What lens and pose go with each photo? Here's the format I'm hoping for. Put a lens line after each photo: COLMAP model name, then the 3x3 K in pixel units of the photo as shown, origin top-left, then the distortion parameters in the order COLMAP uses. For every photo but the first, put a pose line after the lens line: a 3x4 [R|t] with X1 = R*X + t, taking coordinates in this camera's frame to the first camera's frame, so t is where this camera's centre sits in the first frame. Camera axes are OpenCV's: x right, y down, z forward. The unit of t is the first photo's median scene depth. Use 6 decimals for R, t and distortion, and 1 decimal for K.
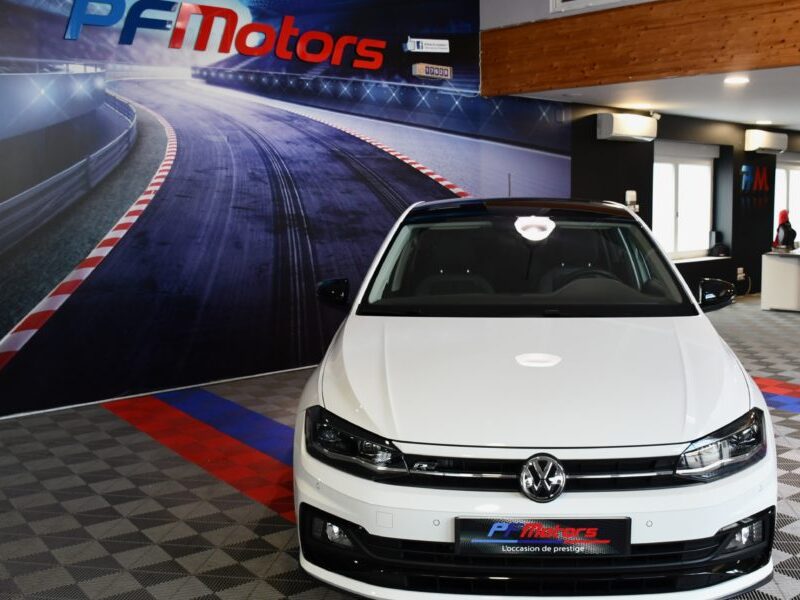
lens RADIAL K [[899.0, 0, 385.3], [0, 899.0, 286.2], [0, 0, 1]] dist [-0.098913, 0.000000]
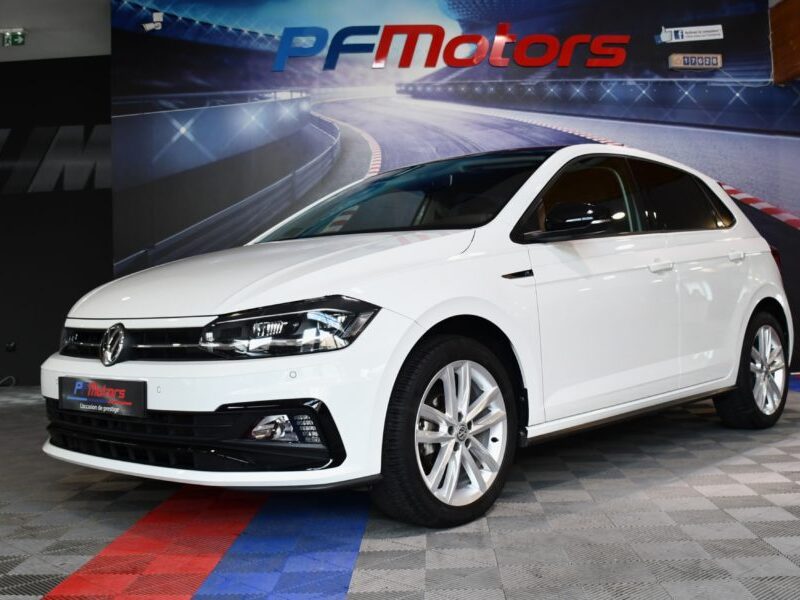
lens RADIAL K [[965.8, 0, 372.8], [0, 965.8, 303.4], [0, 0, 1]] dist [-0.101093, 0.000000]
pose [[0.785181, -0.008574, -0.619207, 0.442989], [-0.045067, 0.996462, -0.070945, 0.090517], [0.617624, 0.083610, 0.782016, 0.110021]]
